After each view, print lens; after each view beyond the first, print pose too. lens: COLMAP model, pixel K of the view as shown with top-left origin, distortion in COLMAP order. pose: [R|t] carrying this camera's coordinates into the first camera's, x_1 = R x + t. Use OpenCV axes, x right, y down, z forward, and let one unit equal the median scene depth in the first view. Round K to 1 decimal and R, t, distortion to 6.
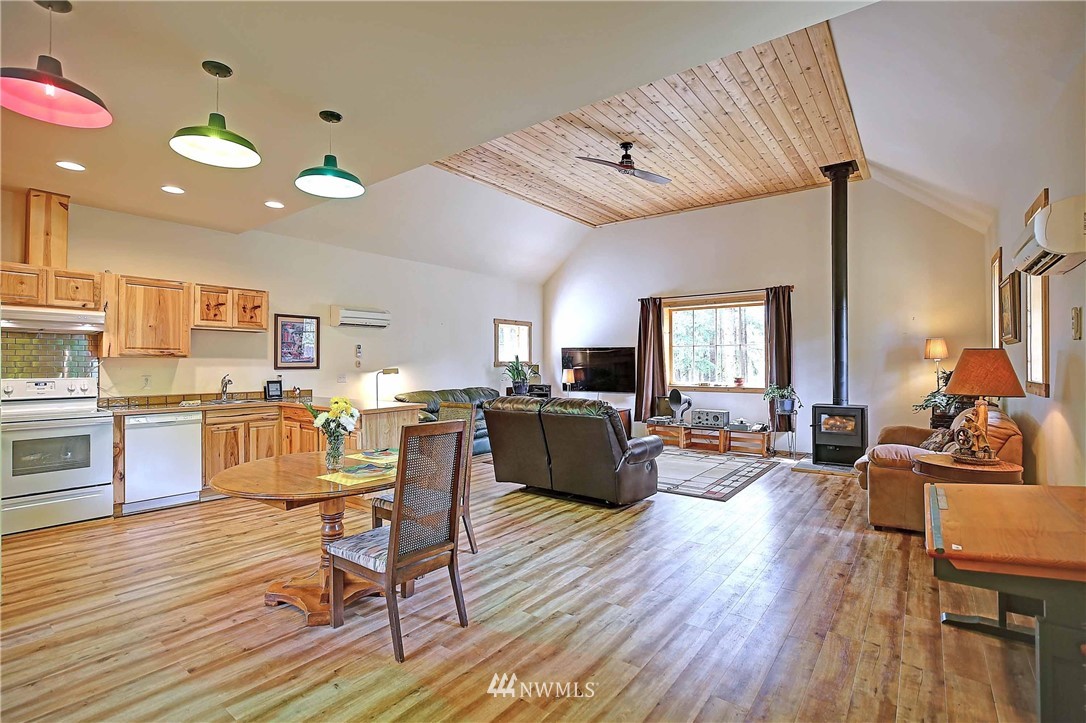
lens RADIAL K [[504.5, 0, 543.0], [0, 504.5, 364.9], [0, 0, 1]] dist [-0.033467, 0.012453]
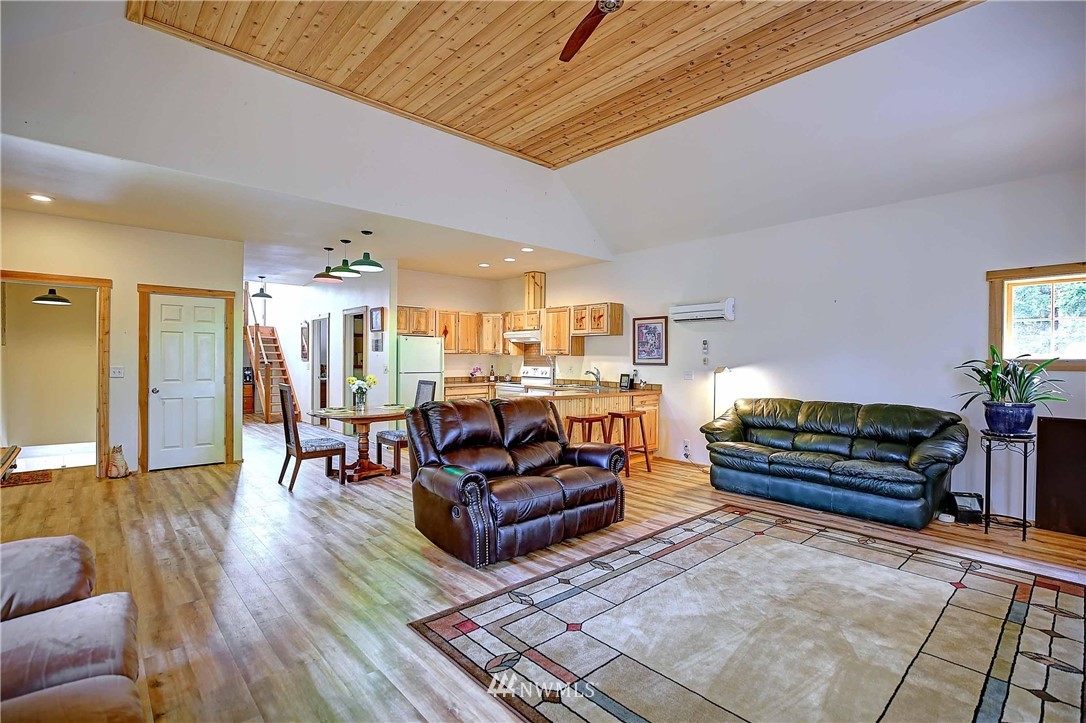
lens RADIAL K [[504.5, 0, 543.0], [0, 504.5, 364.9], [0, 0, 1]] dist [-0.033467, 0.012453]
pose [[-0.179079, 0.009999, -0.983784, 0.637915], [-0.011517, 0.999859, 0.012259, -0.003051], [0.983767, 0.013526, -0.178938, 0.929311]]
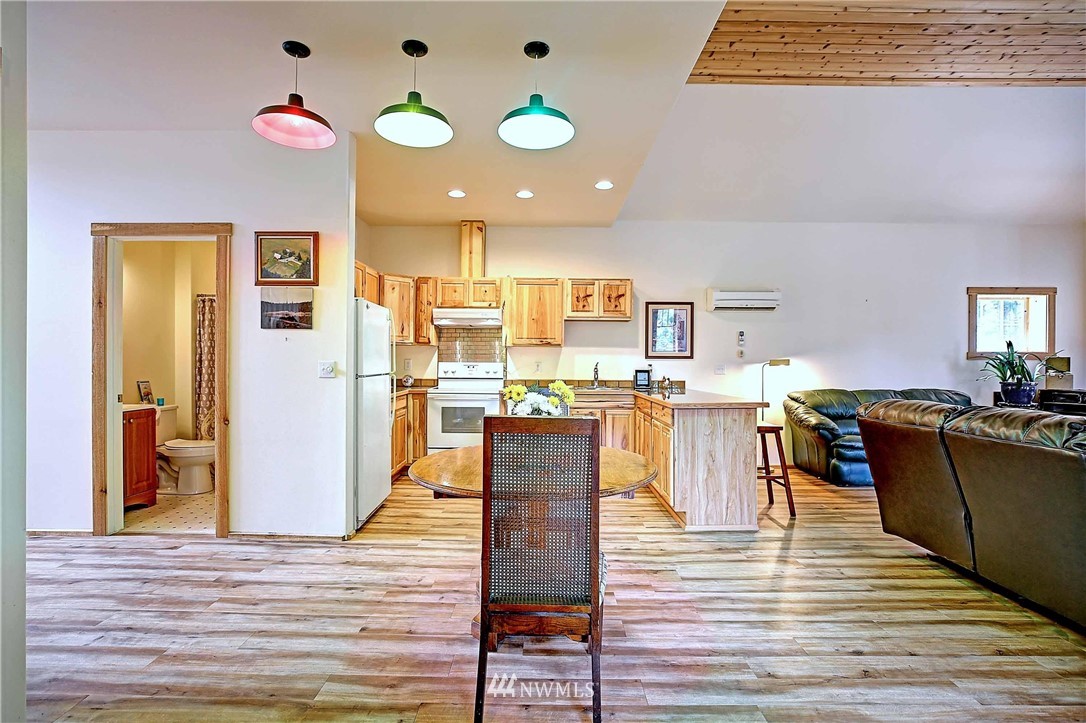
lens RADIAL K [[504.5, 0, 543.0], [0, 504.5, 364.9], [0, 0, 1]] dist [-0.033467, 0.012453]
pose [[0.604411, 0.009411, -0.796617, 0.120560], [-0.008162, 0.999951, 0.005620, 0.016270], [0.796630, 0.003105, 0.604459, 0.224226]]
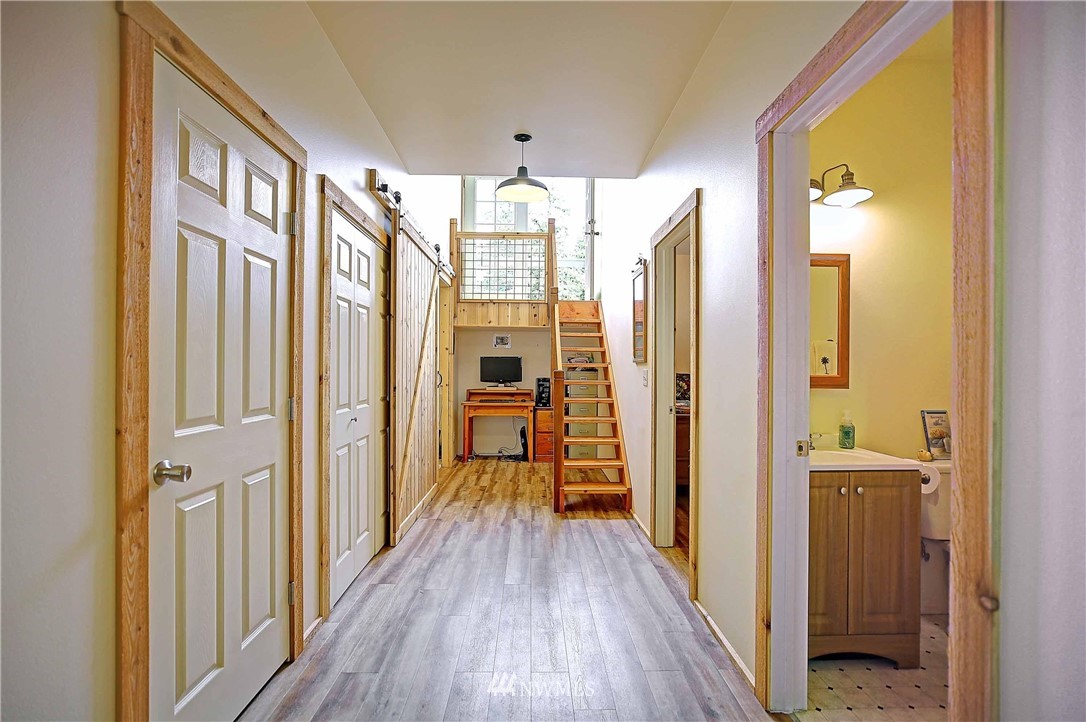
lens RADIAL K [[525.0, 0, 541.9], [0, 525.0, 364.7], [0, 0, 1]] dist [-0.035079, 0.013406]
pose [[-0.757159, 0.003452, -0.653221, -0.290981], [-0.005644, 0.999914, 0.011825, 0.007773], [0.653206, 0.012640, -0.757075, 0.305297]]
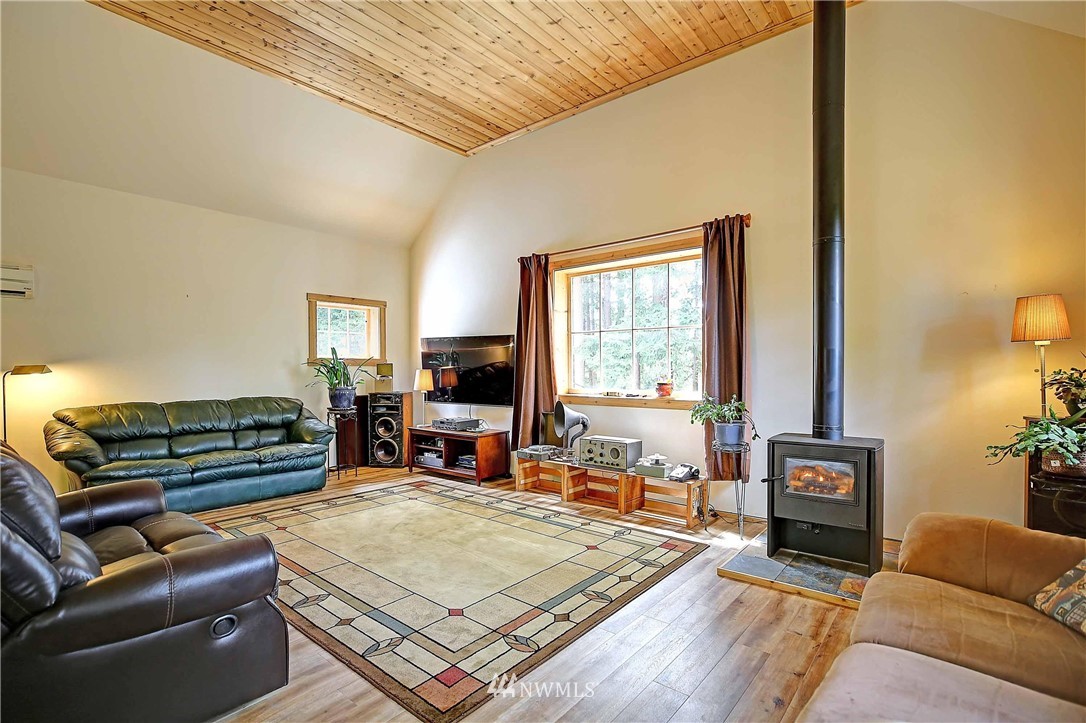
lens RADIAL K [[499.4, 0, 544.0], [0, 499.4, 381.0], [0, 0, 1]] dist [-0.025564, 0.000303]
pose [[0.998937, 0.002441, -0.046034, 0.343162], [-0.001494, 0.999787, 0.020598, 0.014306], [0.046075, -0.020507, 0.998727, 0.505933]]
